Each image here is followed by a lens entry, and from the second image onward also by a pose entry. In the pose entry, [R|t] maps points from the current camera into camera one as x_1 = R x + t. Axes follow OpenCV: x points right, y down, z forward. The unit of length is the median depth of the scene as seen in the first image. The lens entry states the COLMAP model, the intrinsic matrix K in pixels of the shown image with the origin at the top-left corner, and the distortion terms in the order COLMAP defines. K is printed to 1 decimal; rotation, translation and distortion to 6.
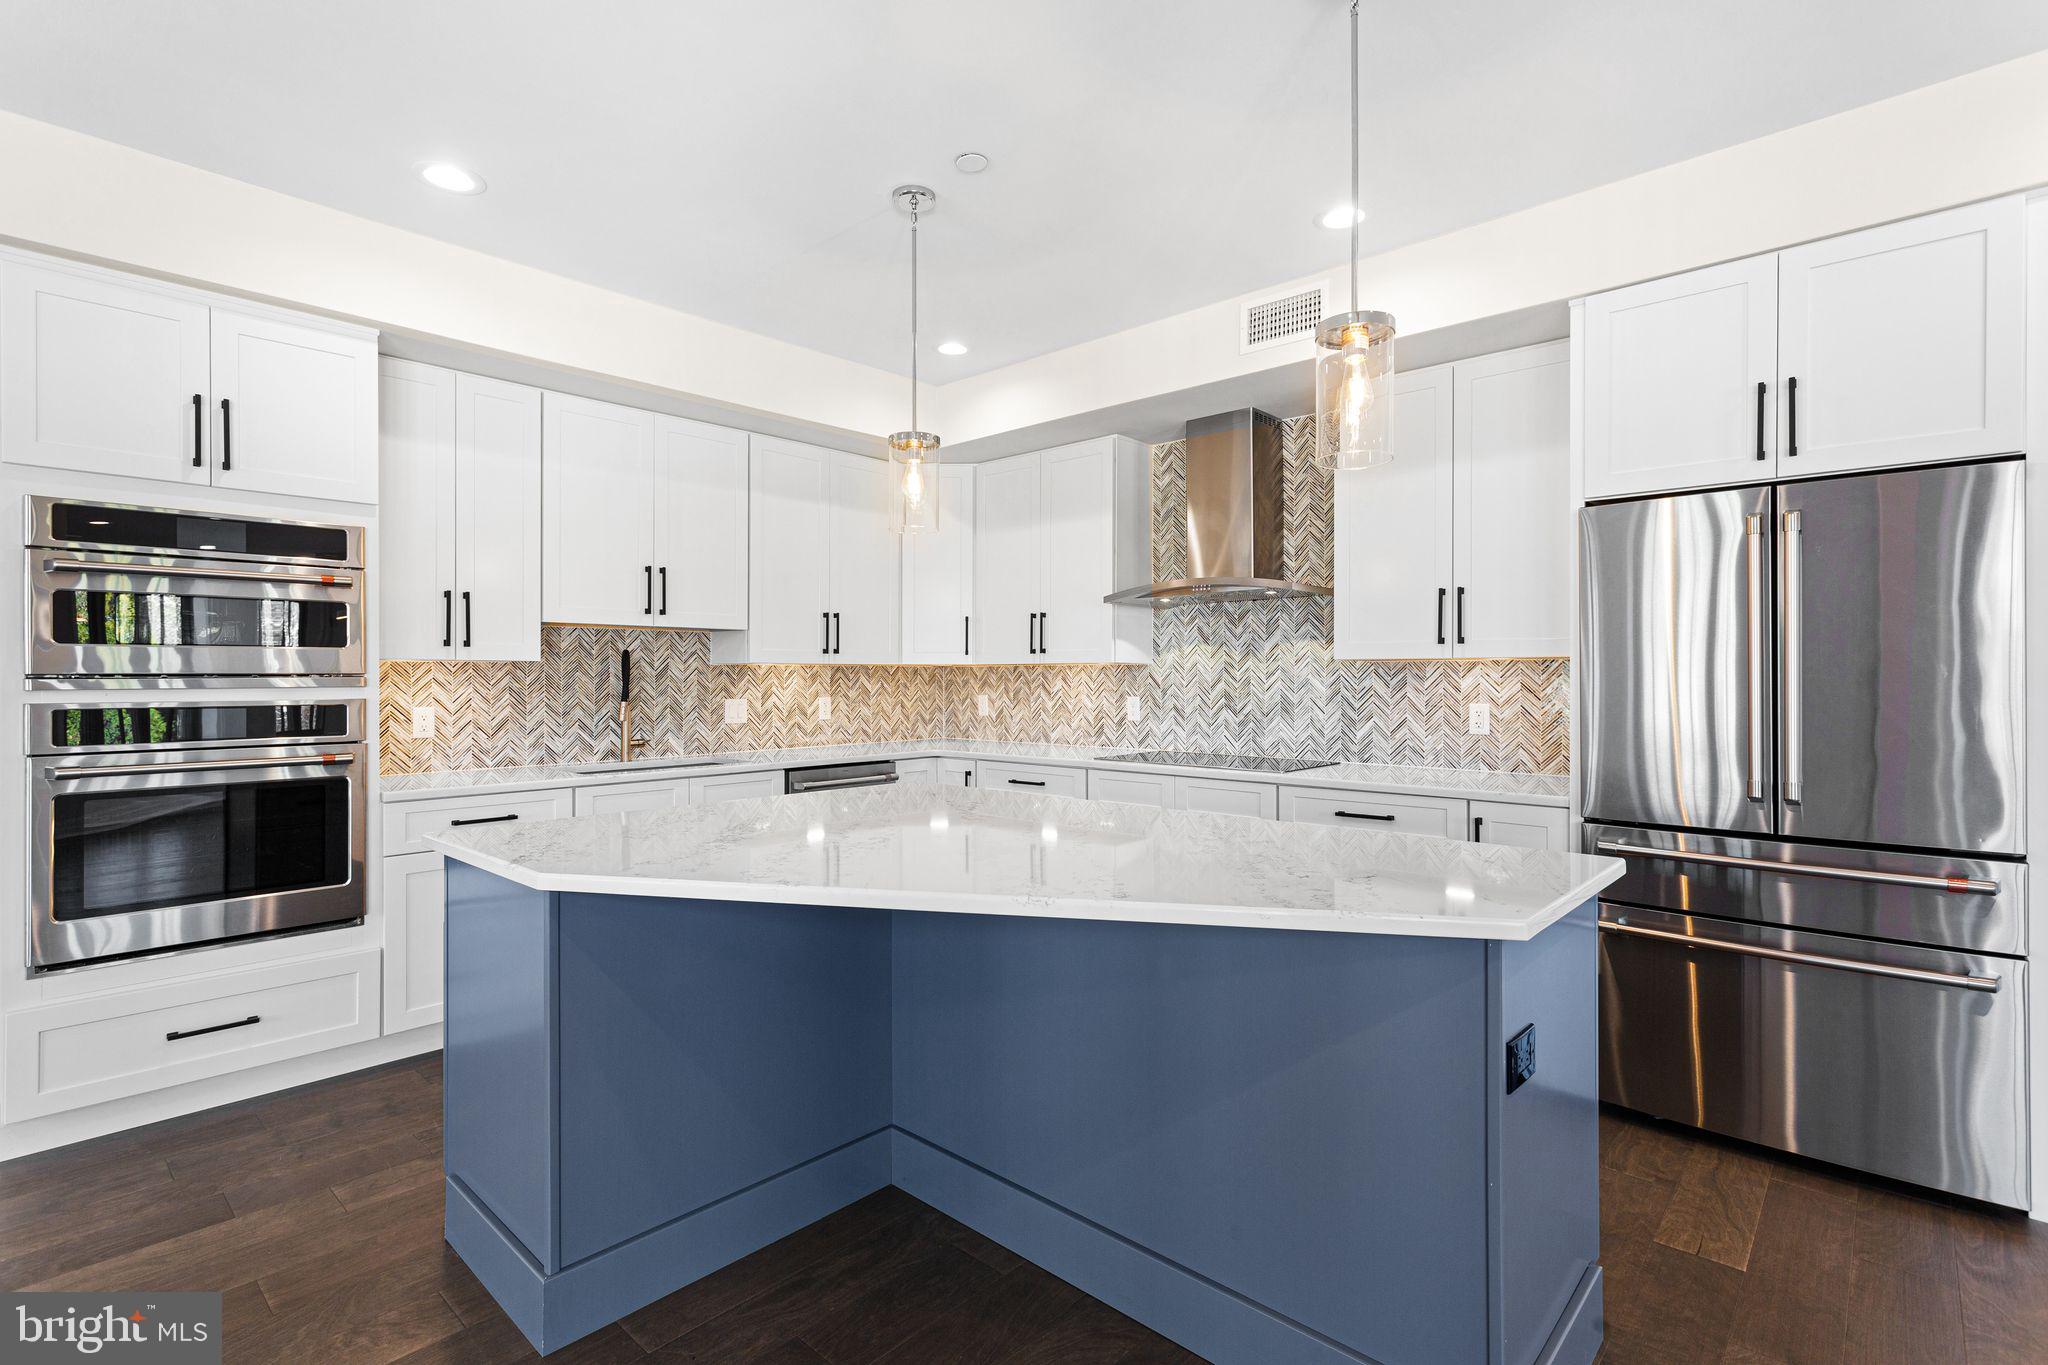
lens RADIAL K [[959.8, 0, 1024.8], [0, 959.8, 674.6], [0, 0, 1]] dist [0.000796, -0.000261]
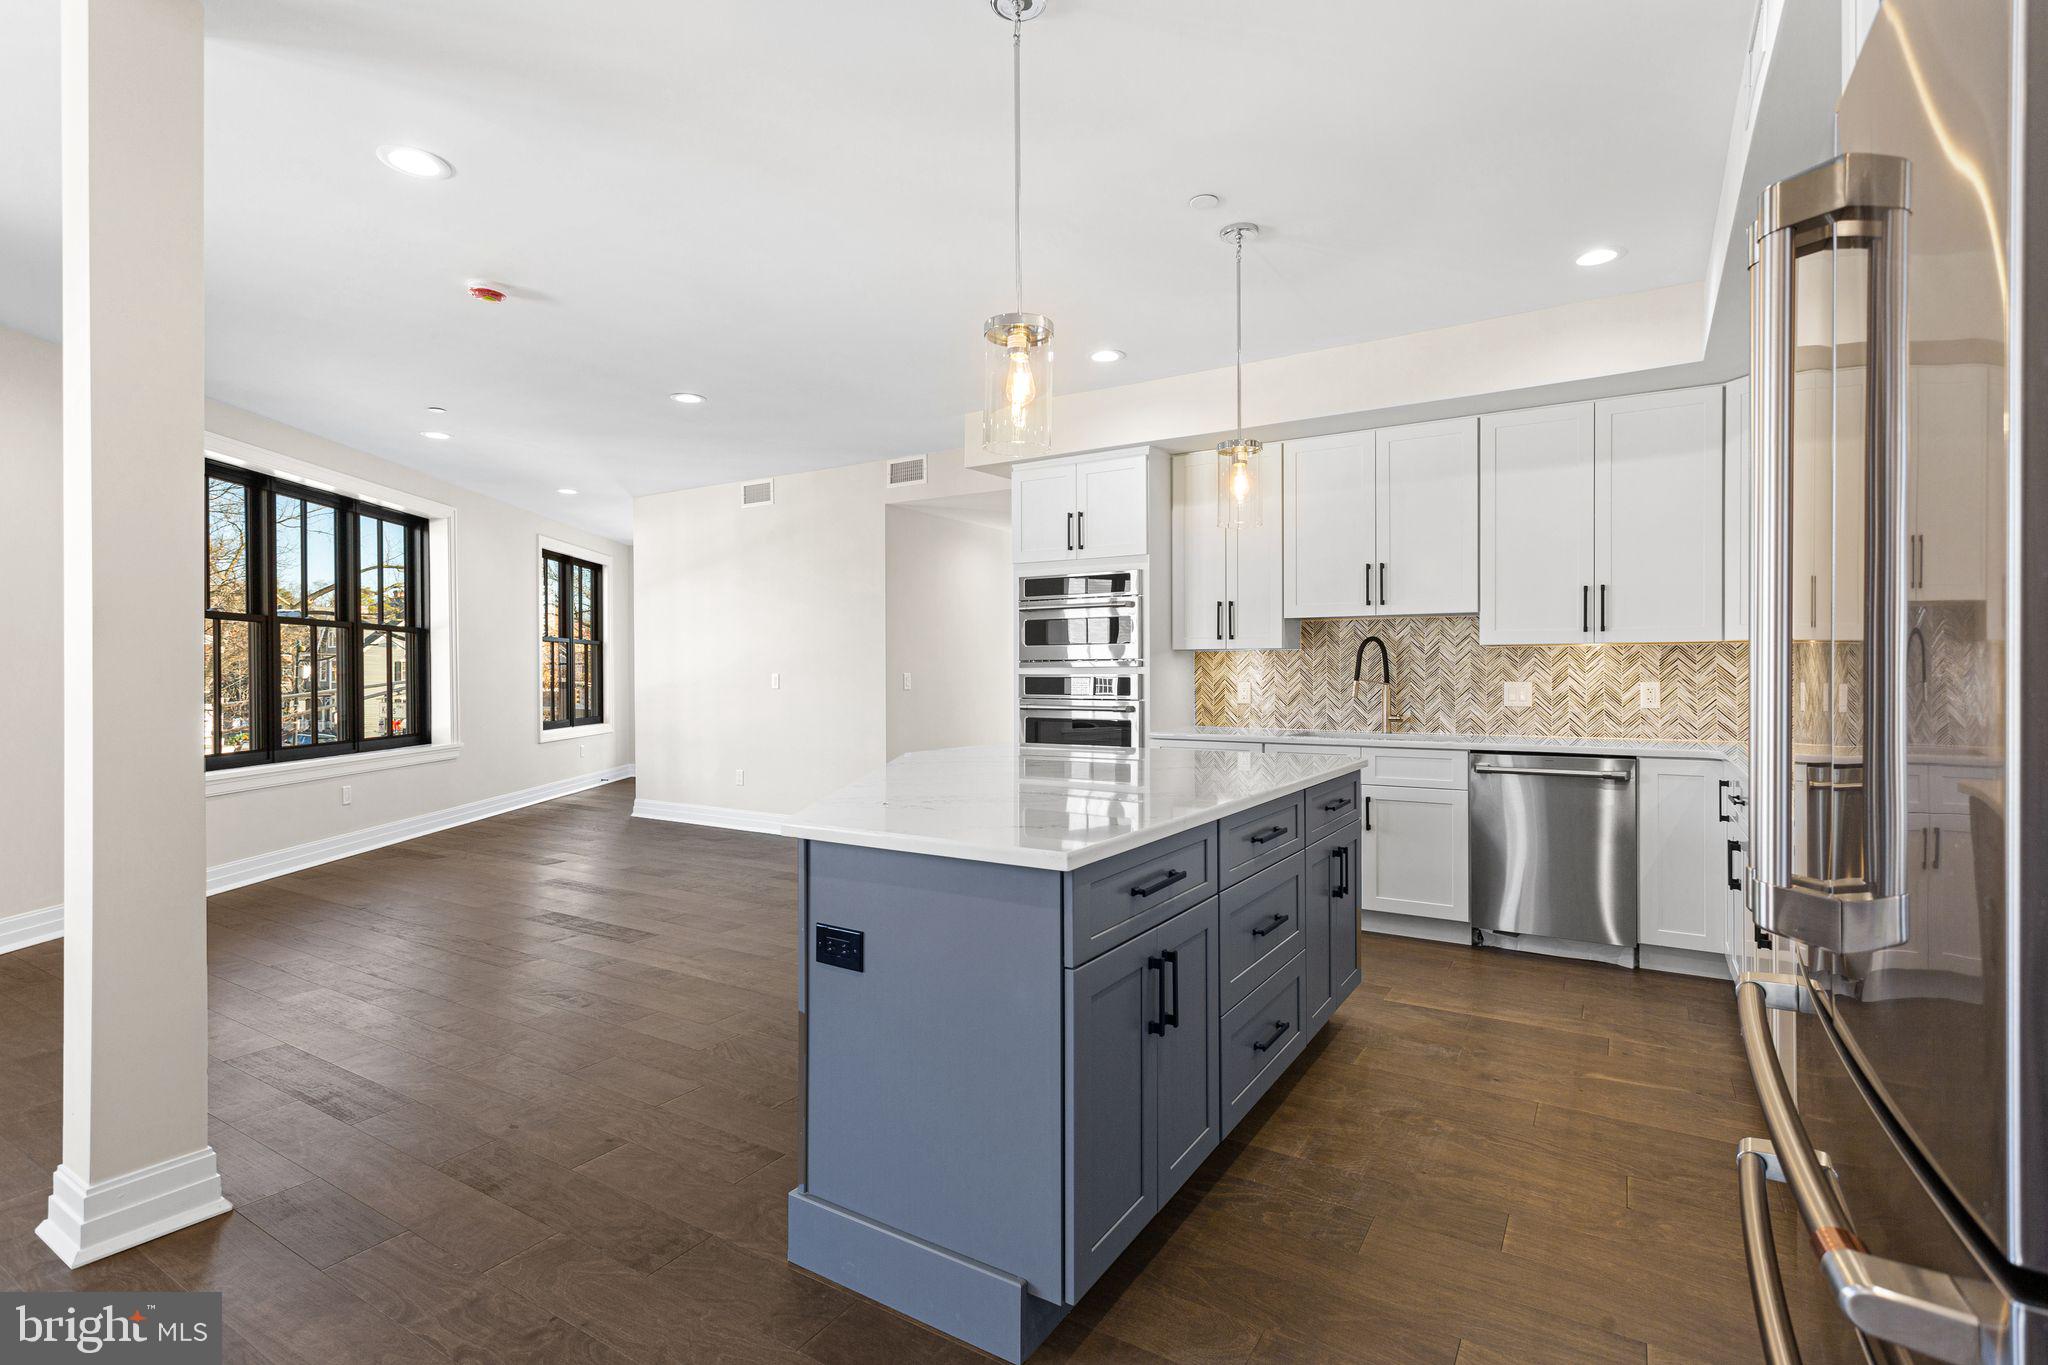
lens RADIAL K [[959.8, 0, 1024.8], [0, 959.8, 674.6], [0, 0, 1]] dist [0.000796, -0.000261]
pose [[0.189282, 0.001750, -0.981921, 0.606542], [0.003608, 0.999990, 0.002477, 0.014806], [0.981916, -0.004012, 0.189274, 0.337982]]
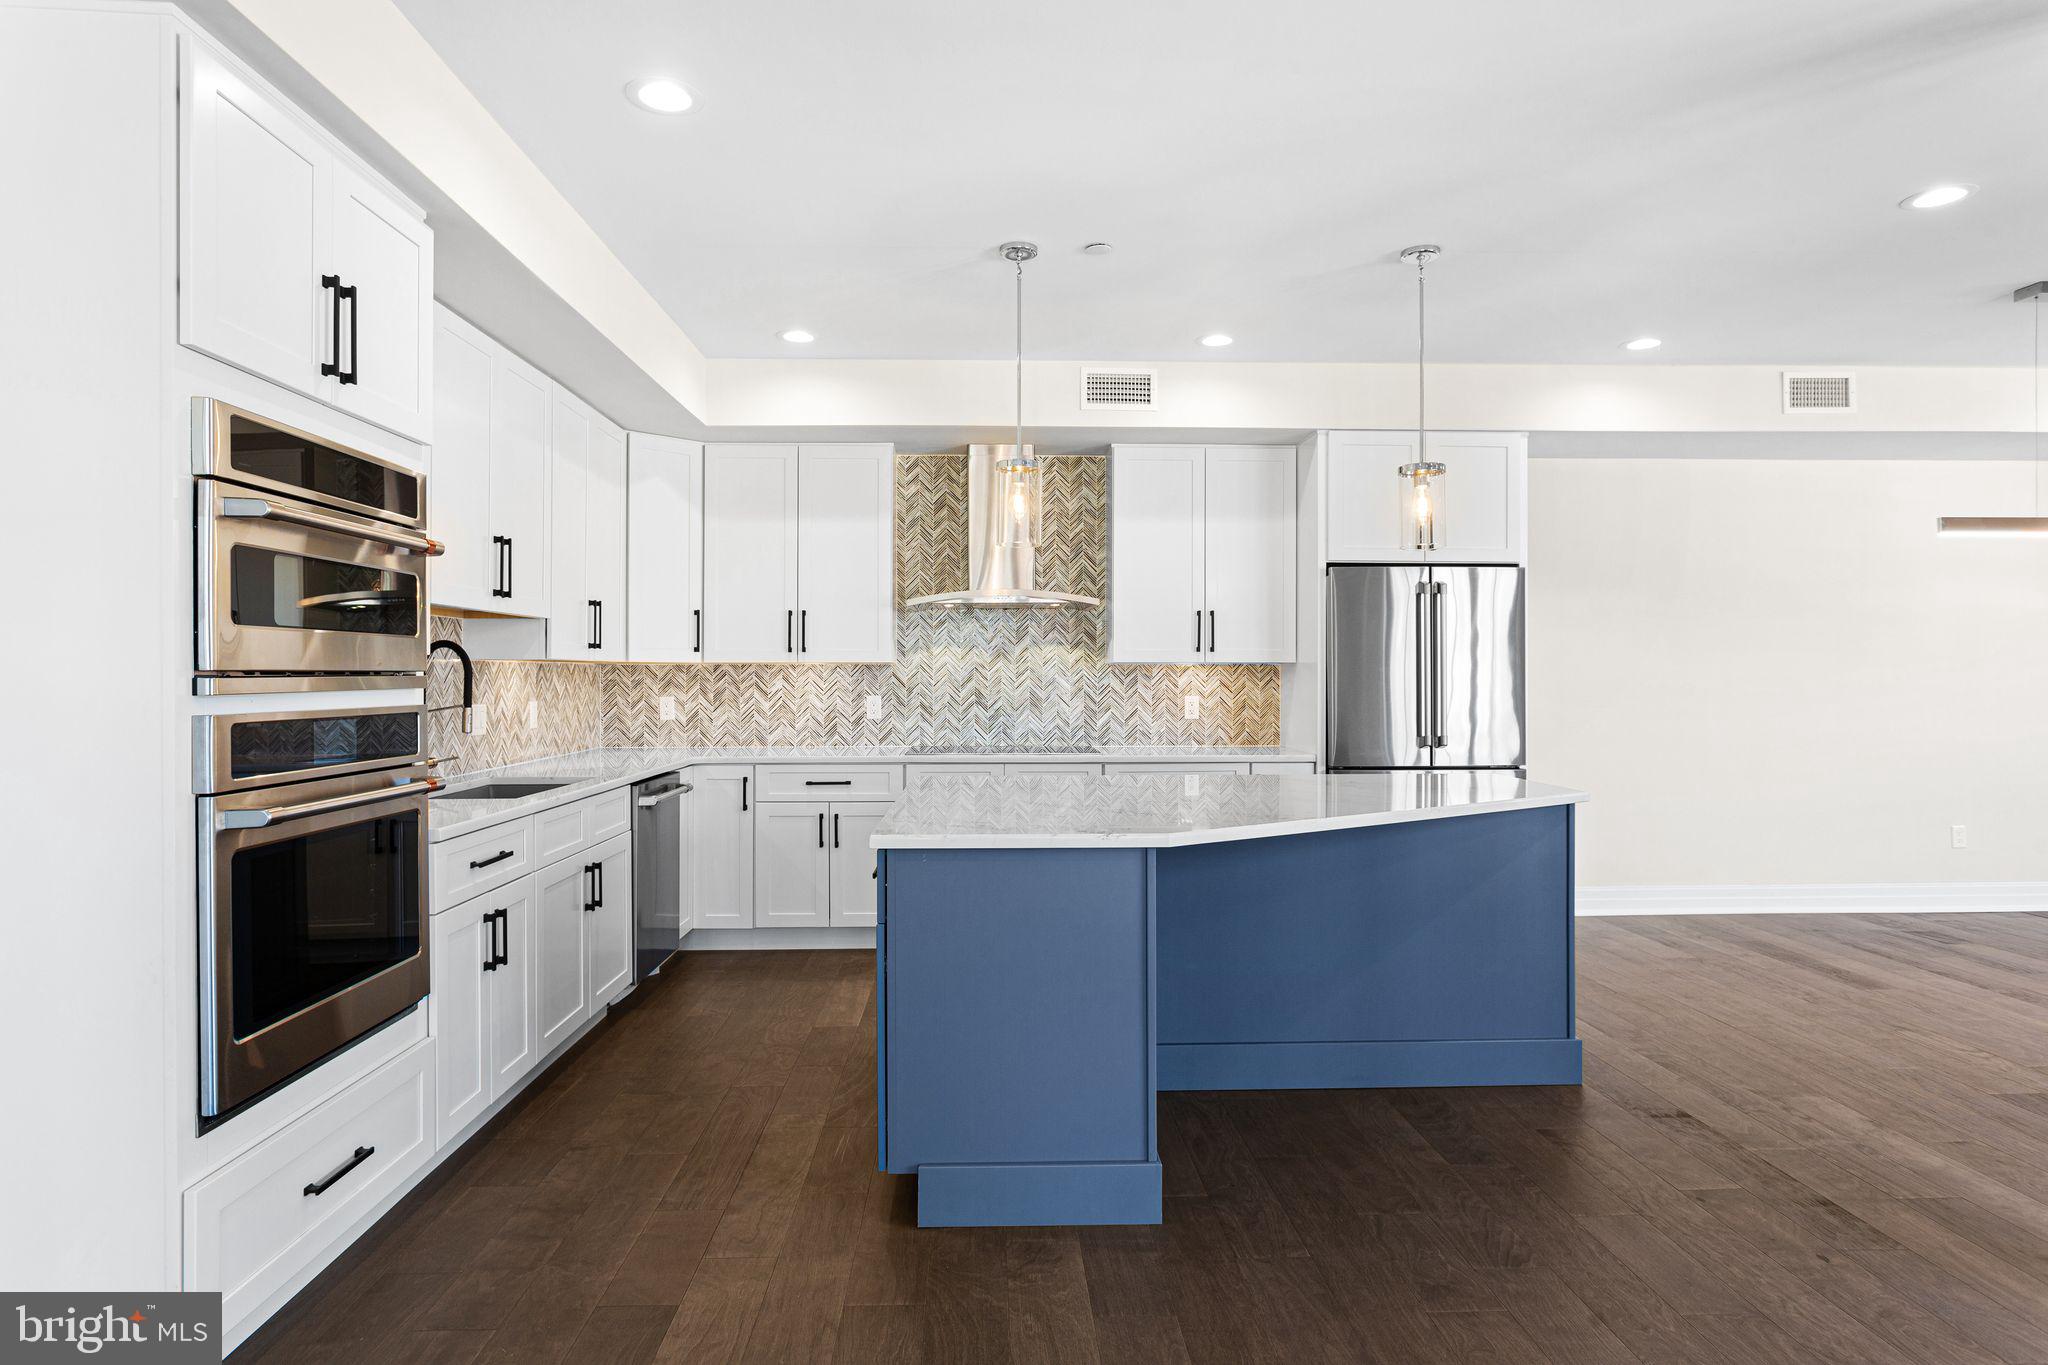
lens RADIAL K [[1096.9, 0, 1024.0], [0, 1096.9, 682.5], [0, 0, 1]] dist [-0.050380, 0.021725]
pose [[0.719615, -0.003776, 0.694363, -0.636483], [-0.001496, 0.999974, 0.006988, 0.000557], [-0.694372, -0.006067, 0.719591, 0.048115]]
